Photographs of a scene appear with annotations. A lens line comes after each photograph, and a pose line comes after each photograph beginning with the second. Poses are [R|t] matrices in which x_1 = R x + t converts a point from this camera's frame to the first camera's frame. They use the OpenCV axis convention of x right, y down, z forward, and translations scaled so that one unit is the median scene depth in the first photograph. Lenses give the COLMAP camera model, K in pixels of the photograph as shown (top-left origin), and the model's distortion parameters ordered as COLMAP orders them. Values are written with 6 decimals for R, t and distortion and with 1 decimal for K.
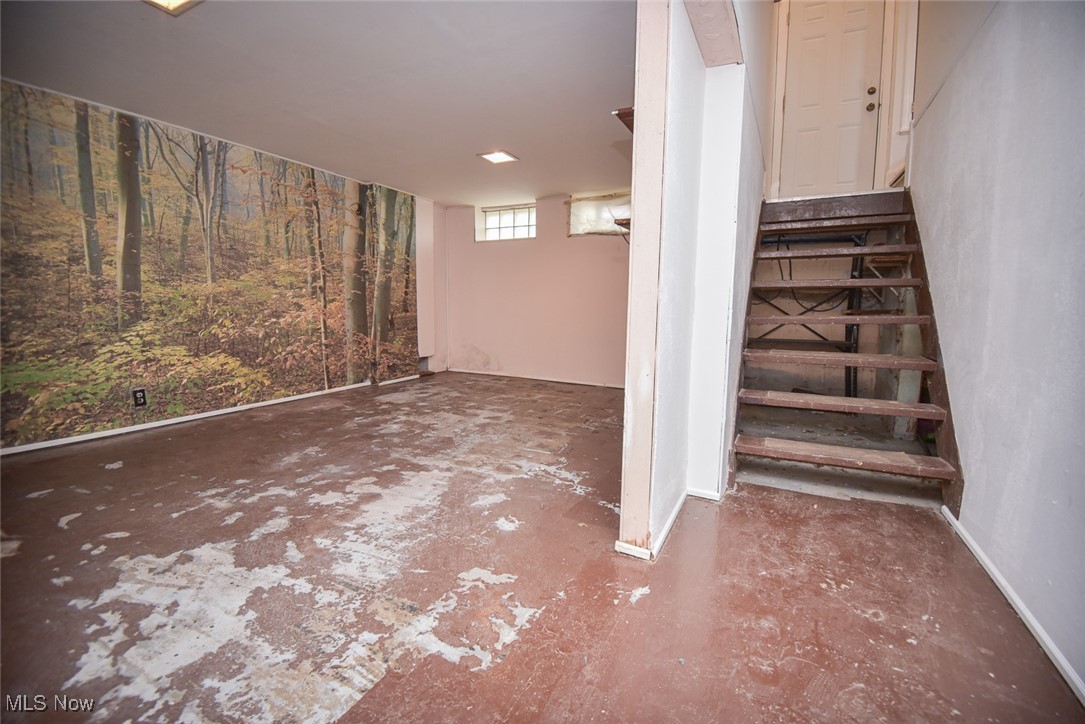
lens RADIAL K [[482.4, 0, 542.5], [0, 482.4, 362.0], [0, 0, 1]] dist [-0.000752, -0.016124]
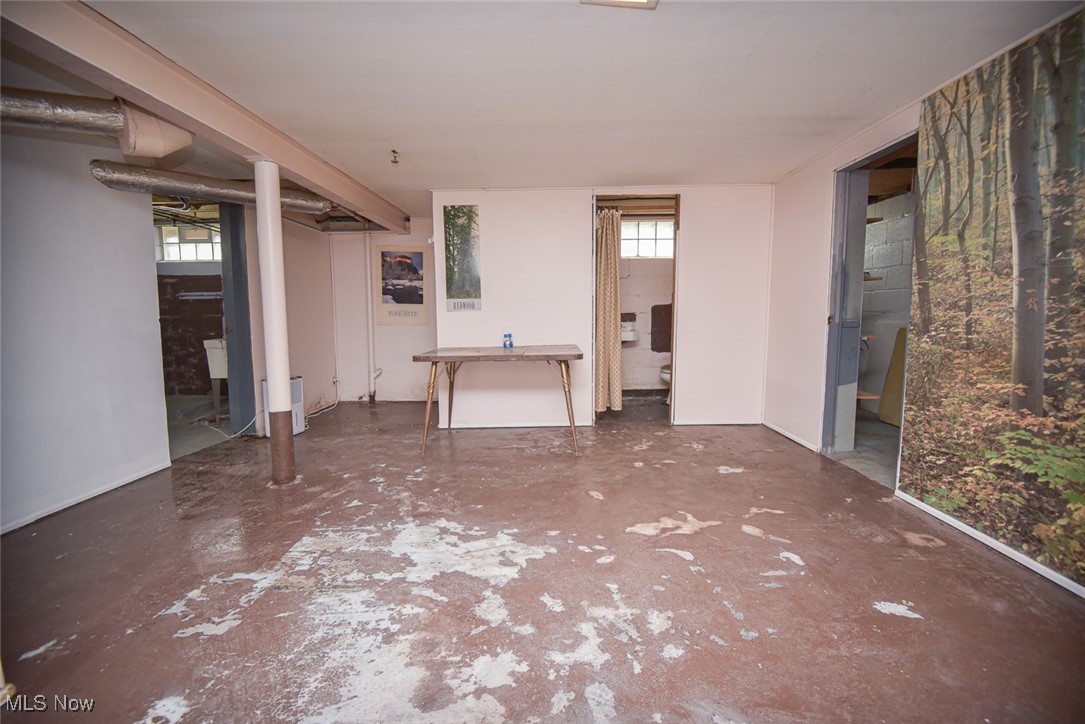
lens RADIAL K [[482.4, 0, 542.5], [0, 482.4, 362.0], [0, 0, 1]] dist [-0.000752, -0.016124]
pose [[-0.899401, 0.040411, -0.435252, -0.322082], [-0.051443, 0.979013, 0.197199, -0.327605], [0.434086, 0.199752, -0.878446, 2.009821]]
